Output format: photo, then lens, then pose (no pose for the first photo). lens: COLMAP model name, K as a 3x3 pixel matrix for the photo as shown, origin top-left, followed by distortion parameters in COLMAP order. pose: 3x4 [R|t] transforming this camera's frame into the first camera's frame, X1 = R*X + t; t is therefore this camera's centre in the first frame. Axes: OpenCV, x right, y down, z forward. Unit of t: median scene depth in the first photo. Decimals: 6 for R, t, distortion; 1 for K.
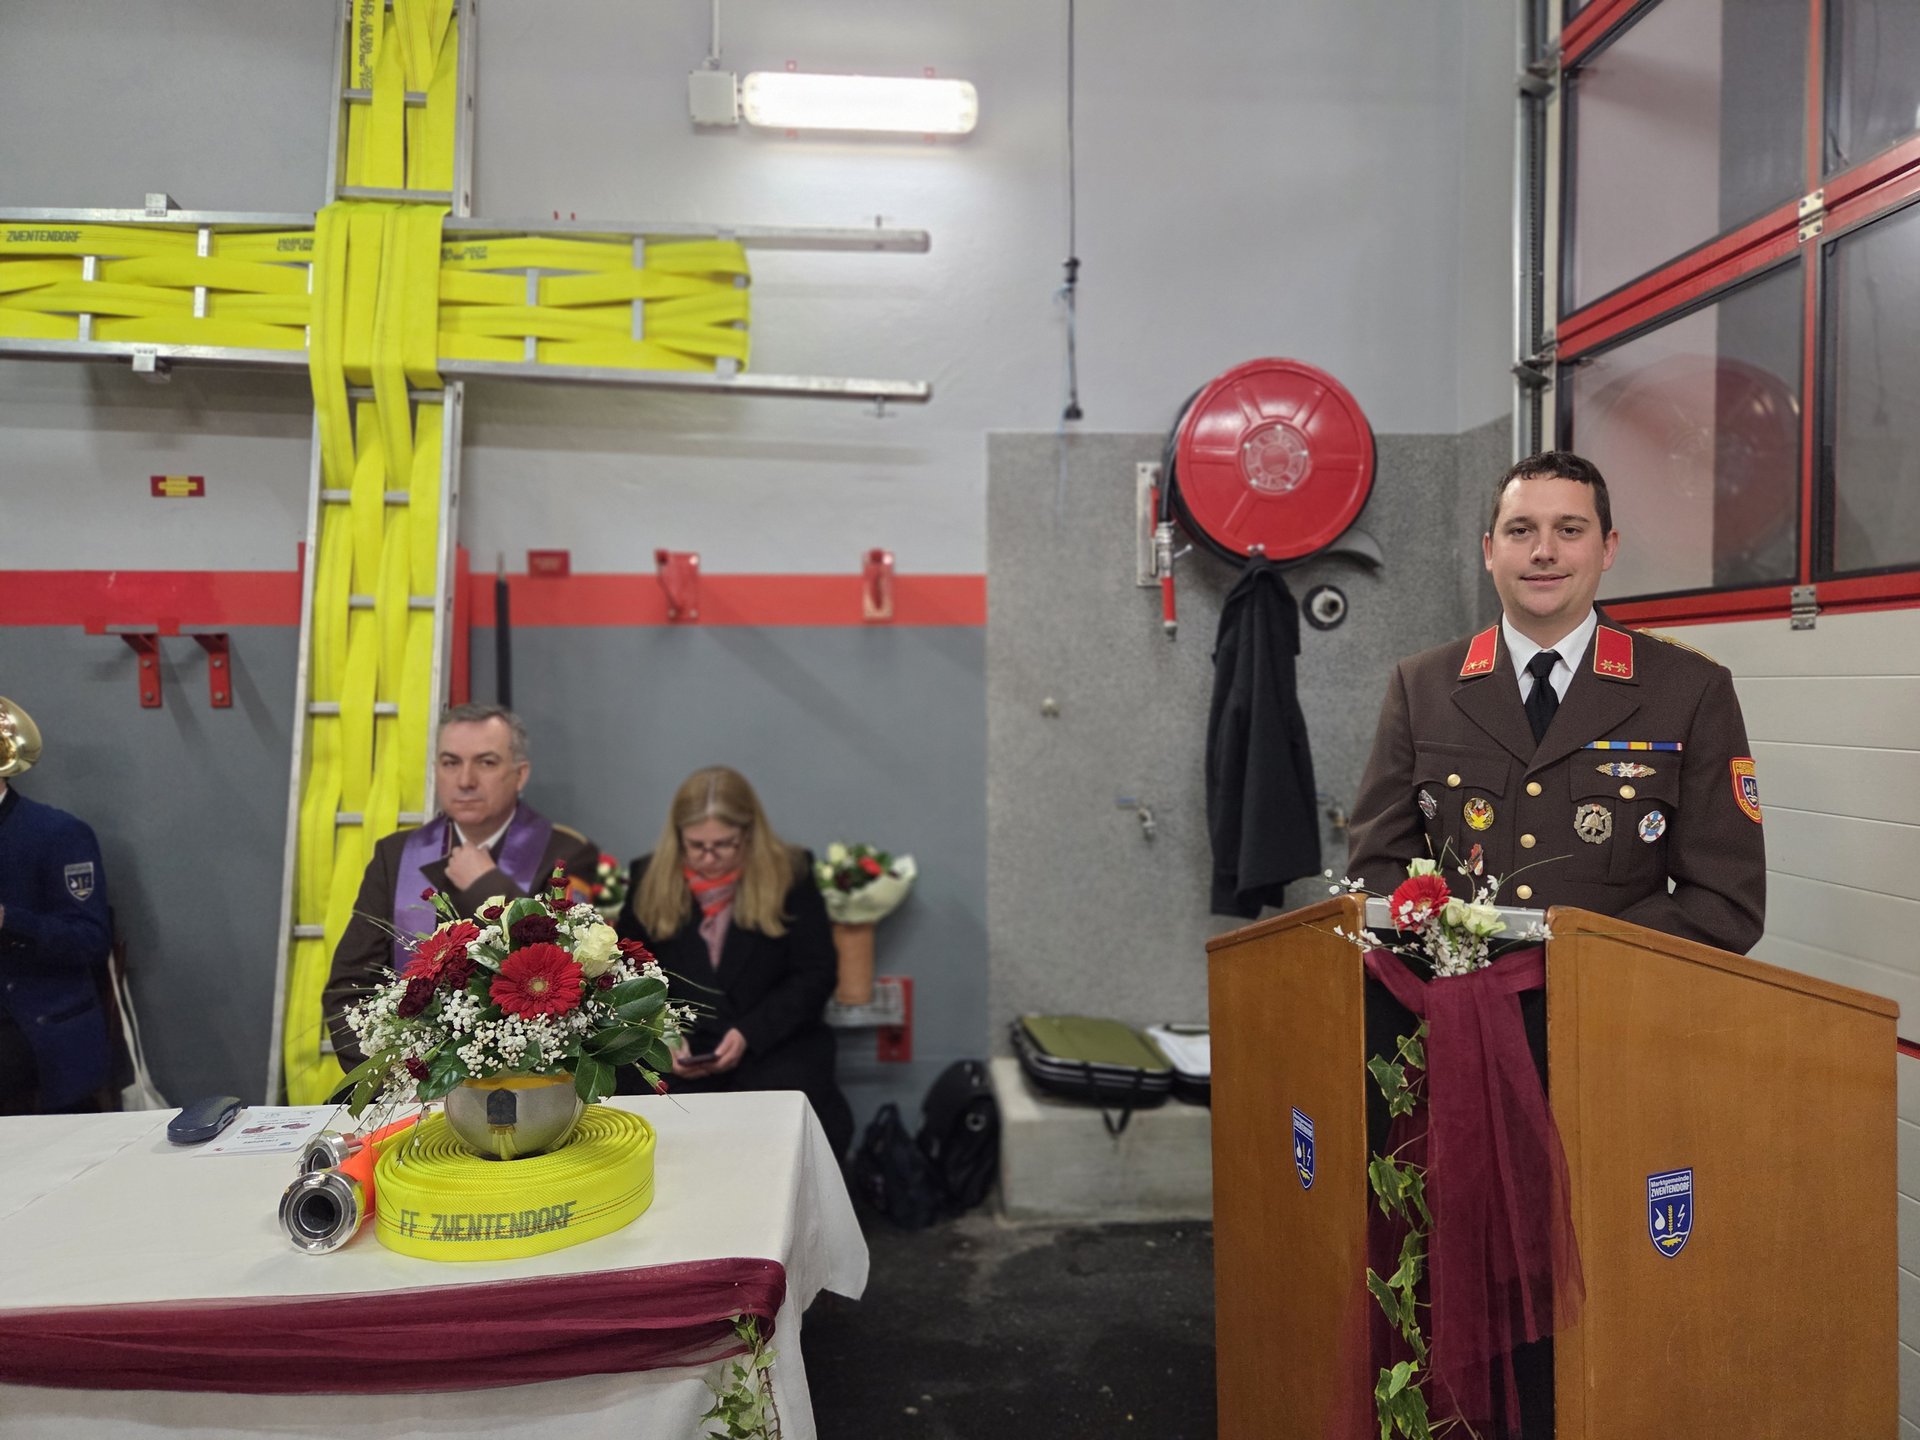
lens RADIAL K [[1285.6, 0, 971.0], [0, 1285.6, 711.8], [0, 0, 1]] dist [0.057693, -0.040255]
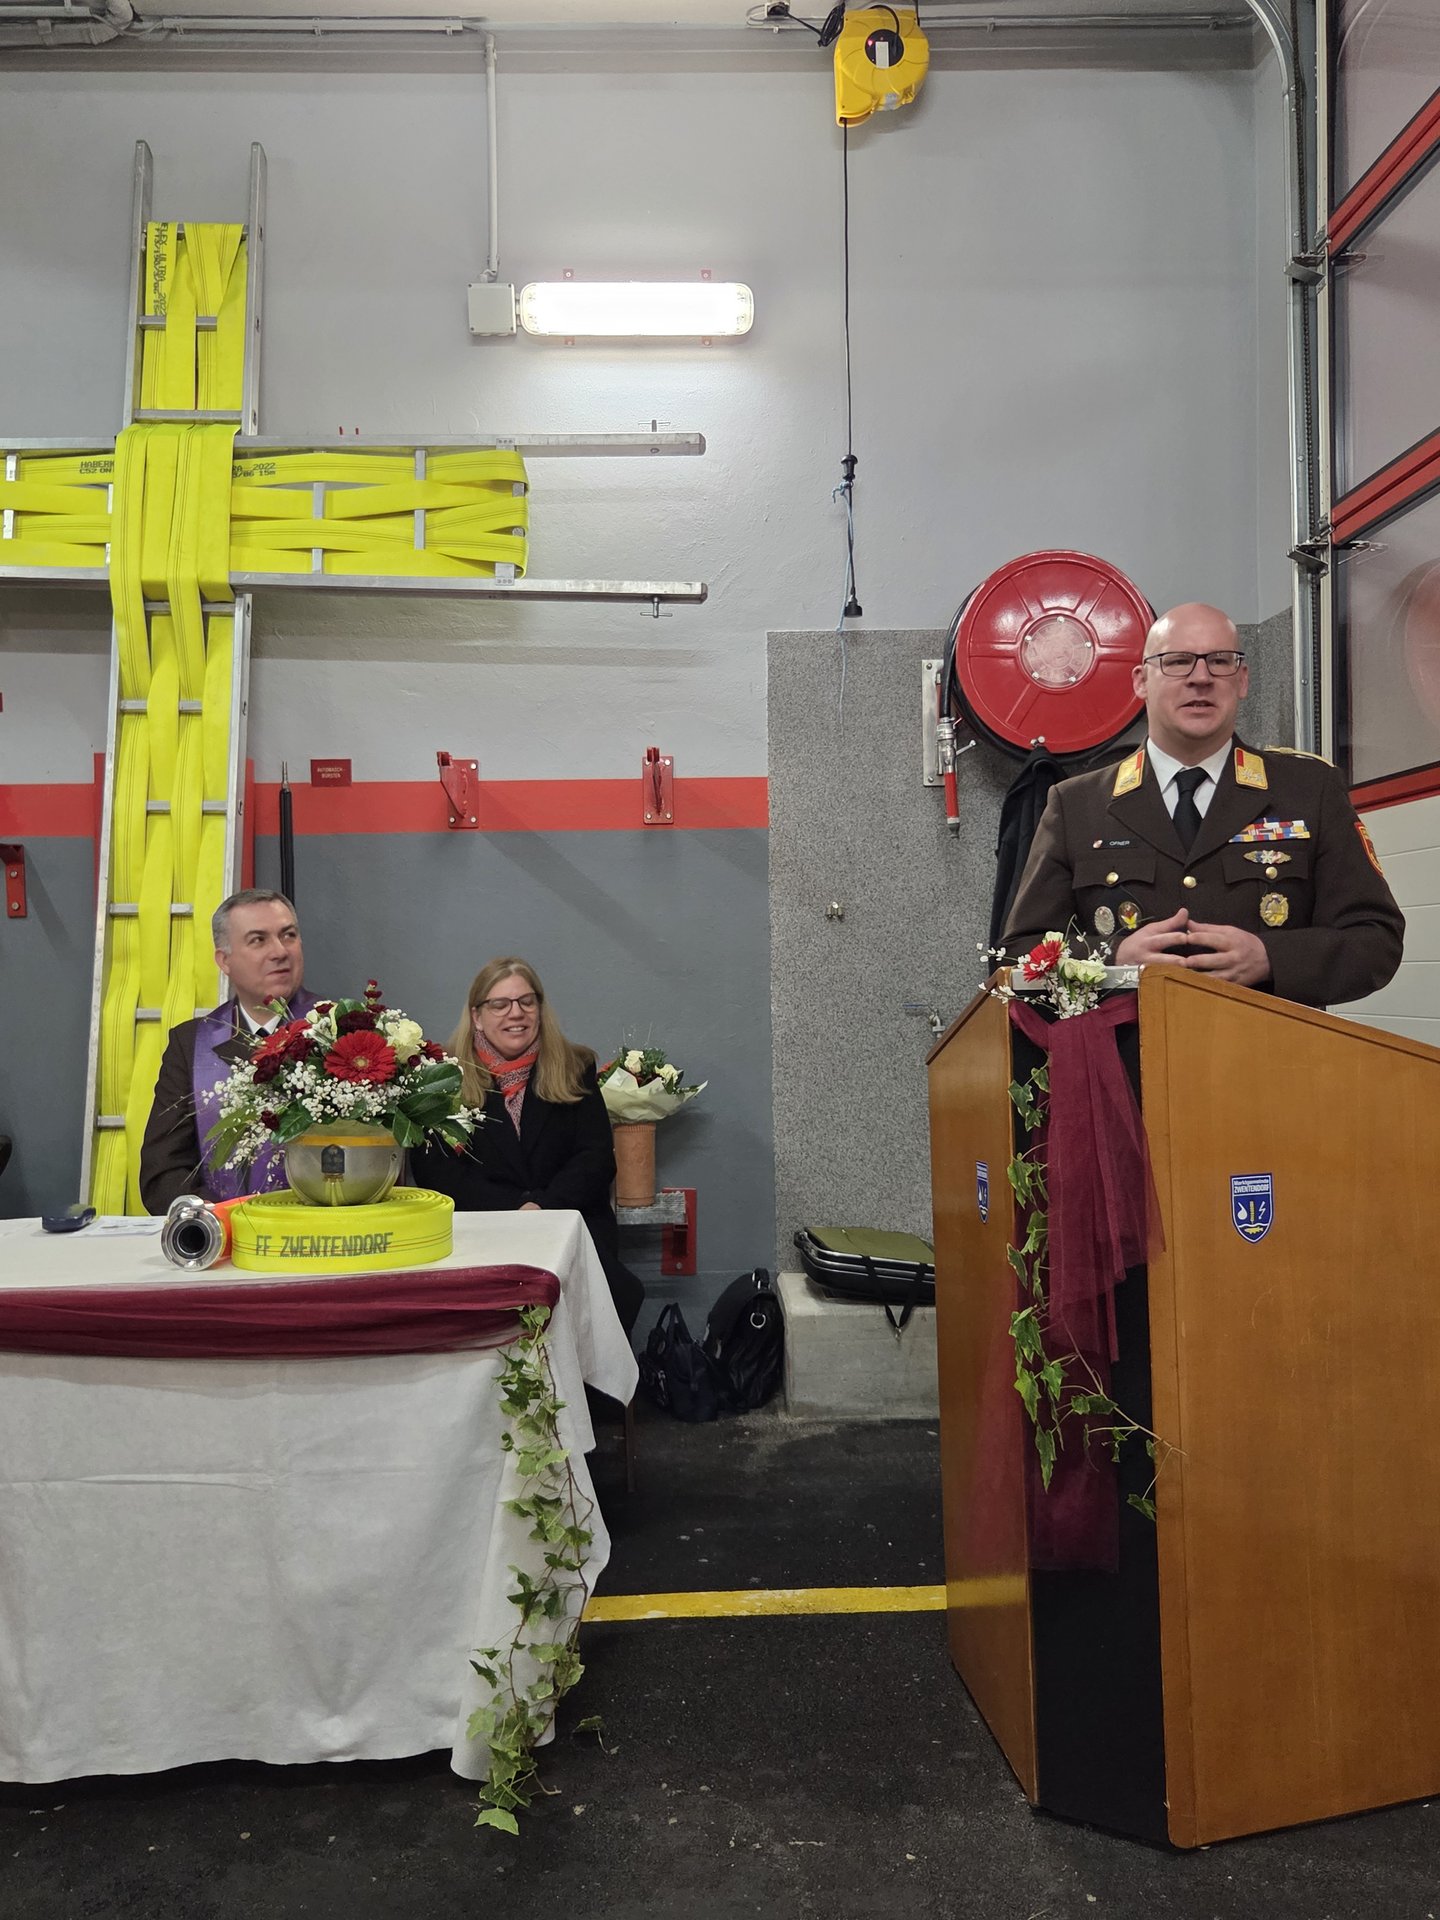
lens RADIAL K [[1606.5, 0, 711.5], [0, 1606.5, 954.3], [0, 0, 1]] dist [0.068038, -0.071112]
pose [[0.998186, -0.011123, -0.059164, 0.045875], [0.009261, 0.999456, -0.031666, 0.077728], [0.059485, 0.031060, 0.997746, -0.255923]]
